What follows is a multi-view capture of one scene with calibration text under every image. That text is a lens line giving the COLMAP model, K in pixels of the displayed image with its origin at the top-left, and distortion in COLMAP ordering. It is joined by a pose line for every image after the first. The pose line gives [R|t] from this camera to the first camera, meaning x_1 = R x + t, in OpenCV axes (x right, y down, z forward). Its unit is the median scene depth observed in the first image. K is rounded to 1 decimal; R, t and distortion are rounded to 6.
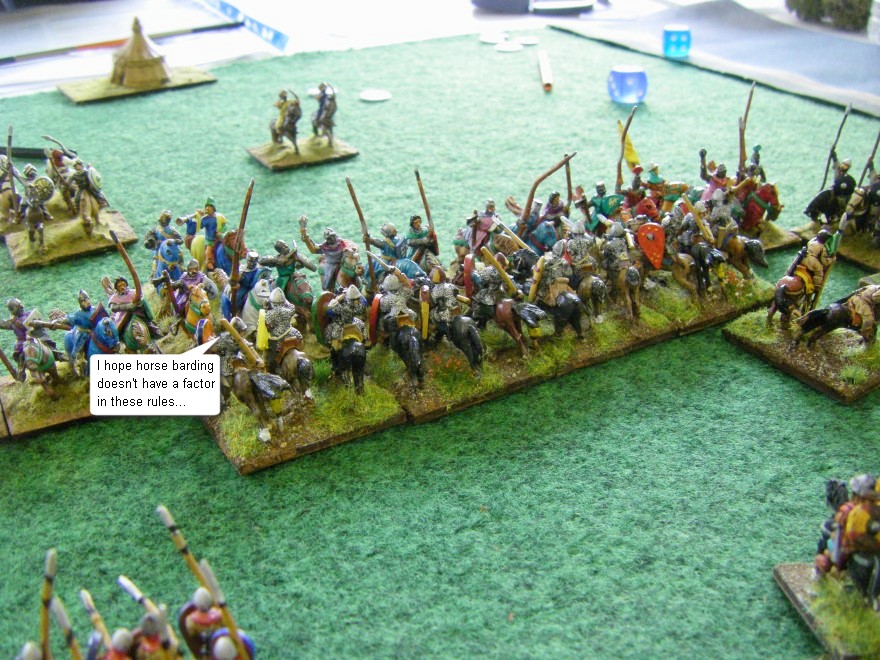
lens RADIAL K [[963.1, 0, 431.1], [0, 963.1, 352.0], [0, 0, 1]] dist [-0.121153, 0.000000]
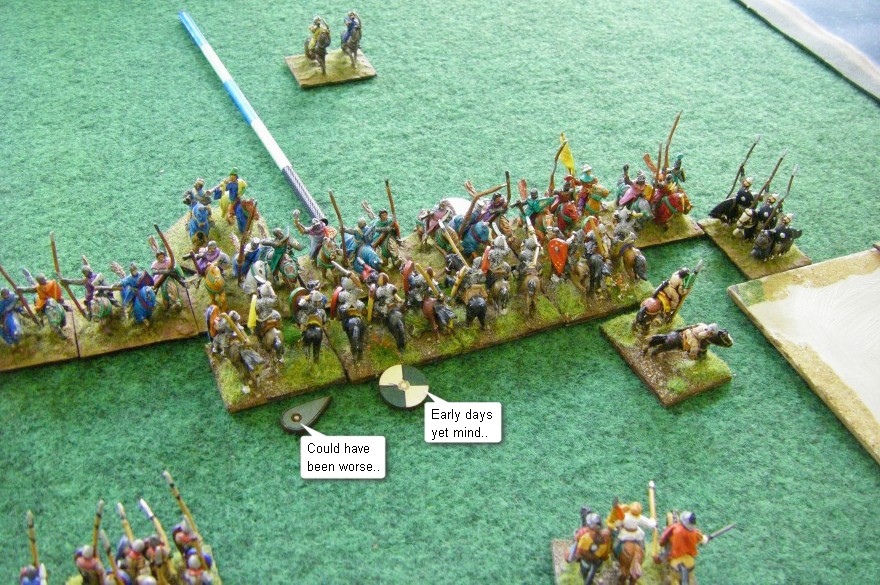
lens RADIAL K [[961.9, 0, 427.9], [0, 961.9, 279.9], [0, 0, 1]] dist [-0.128206, 0.000000]
pose [[0.989720, 0.134139, -0.049601, 0.134408], [-0.121104, 0.970550, 0.208247, -0.359393], [0.076074, -0.200099, 0.976818, -0.341941]]
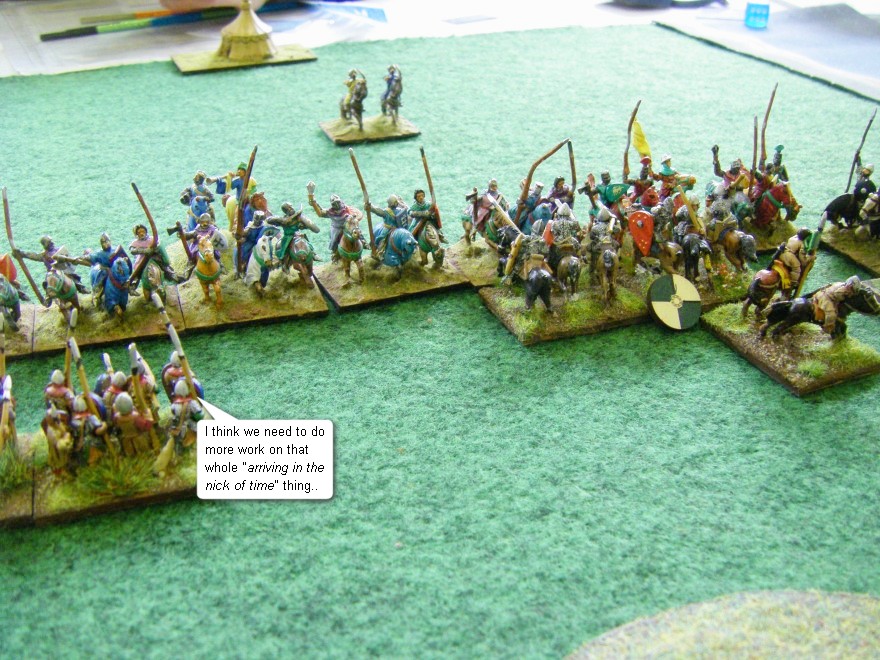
lens RADIAL K [[963.1, 0, 435.3], [0, 963.1, 355.4], [0, 0, 1]] dist [-0.121153, 0.000000]
pose [[0.986092, 0.088230, -0.140845, 0.184236], [-0.086273, 0.996072, 0.019951, 0.023119], [0.142052, -0.007523, 0.989831, -0.073466]]
